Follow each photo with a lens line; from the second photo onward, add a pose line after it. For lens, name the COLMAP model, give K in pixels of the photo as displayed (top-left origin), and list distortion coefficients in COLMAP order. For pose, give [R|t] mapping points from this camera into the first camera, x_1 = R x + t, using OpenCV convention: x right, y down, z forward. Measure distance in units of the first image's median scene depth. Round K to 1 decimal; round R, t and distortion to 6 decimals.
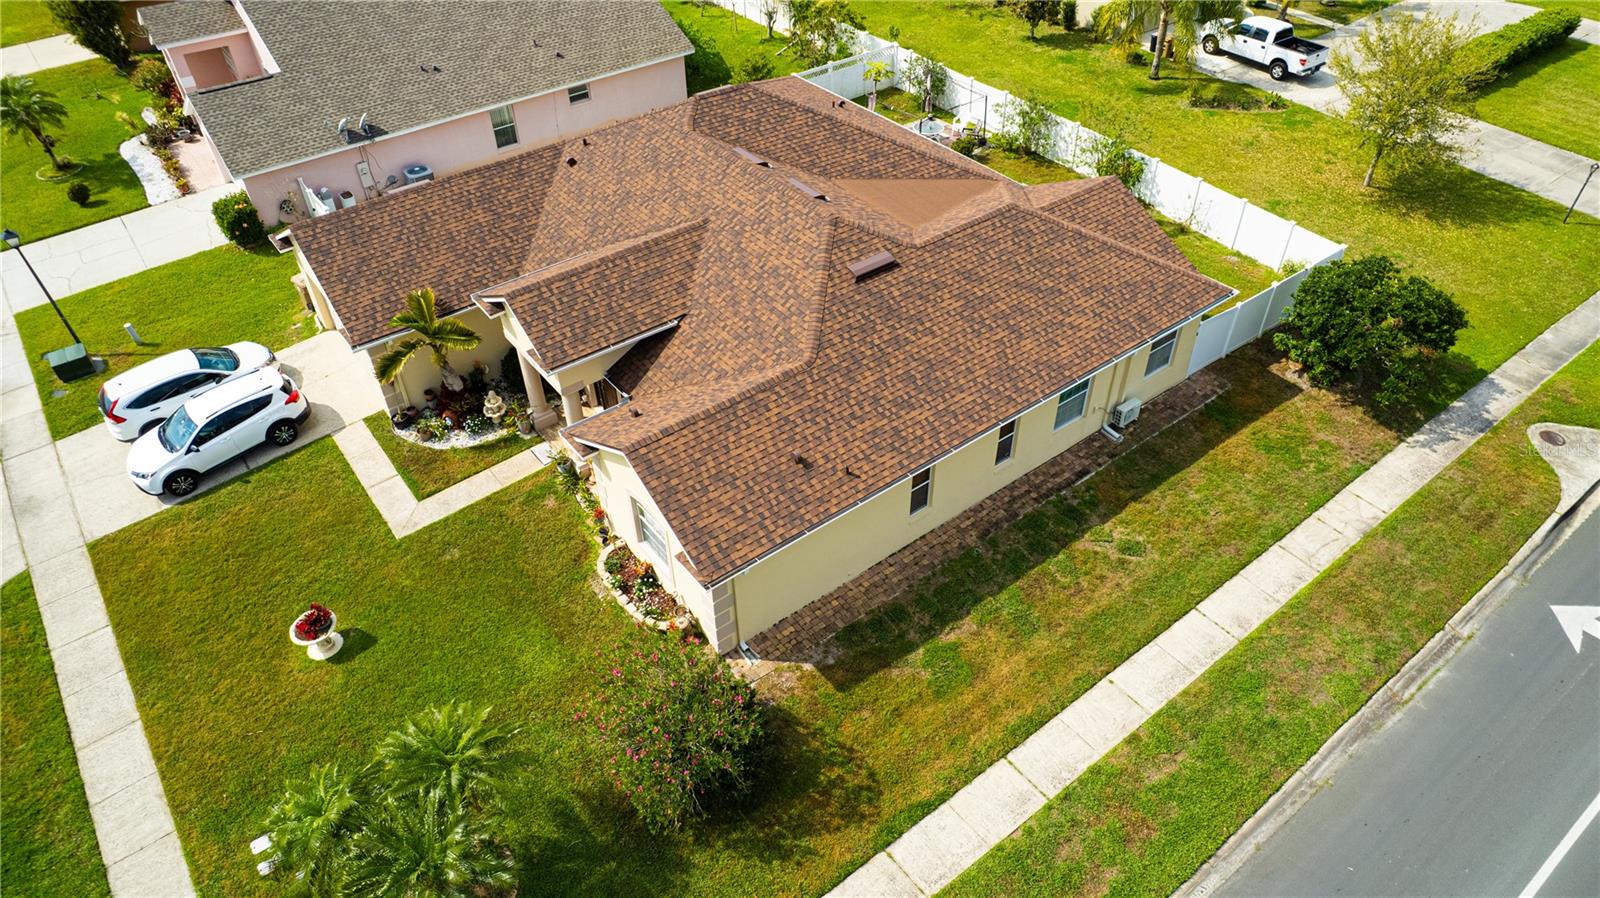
lens RADIAL K [[1019.4, 0, 810.7], [0, 1019.4, 449.9], [0, 0, 1]] dist [-0.085046, 0.070605]
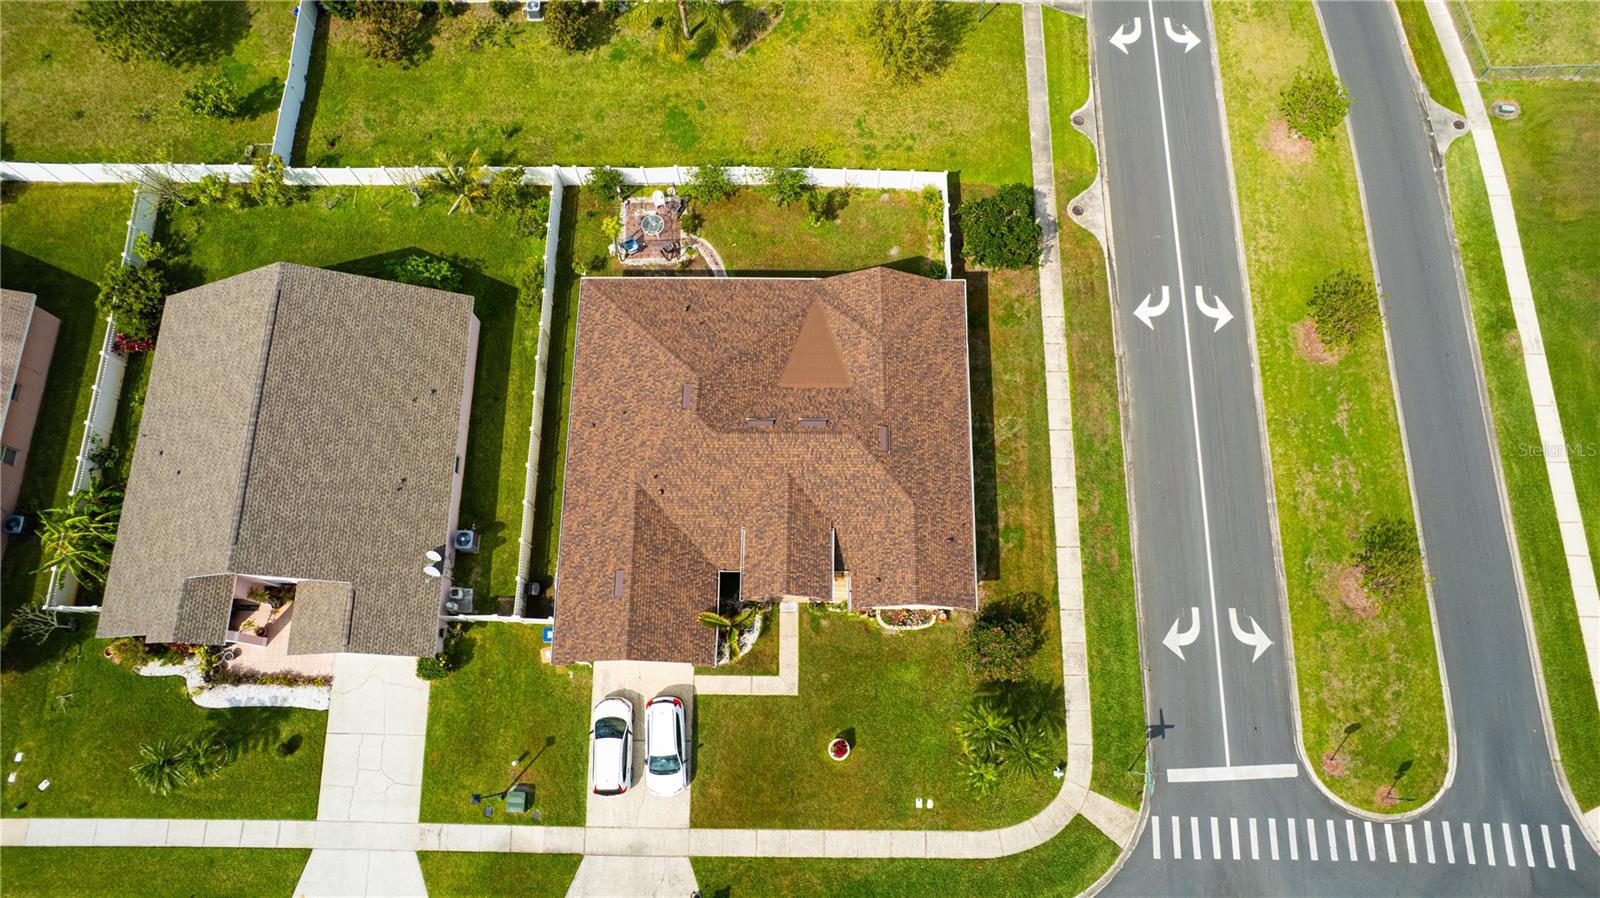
lens RADIAL K [[1019.4, 0, 810.7], [0, 1019.4, 449.9], [0, 0, 1]] dist [-0.085046, 0.070605]
pose [[0.620679, -0.749533, 0.230124, -0.470516], [0.515091, 0.611078, 0.601053, -1.340968], [-0.591133, -0.254526, 0.765361, -0.412819]]
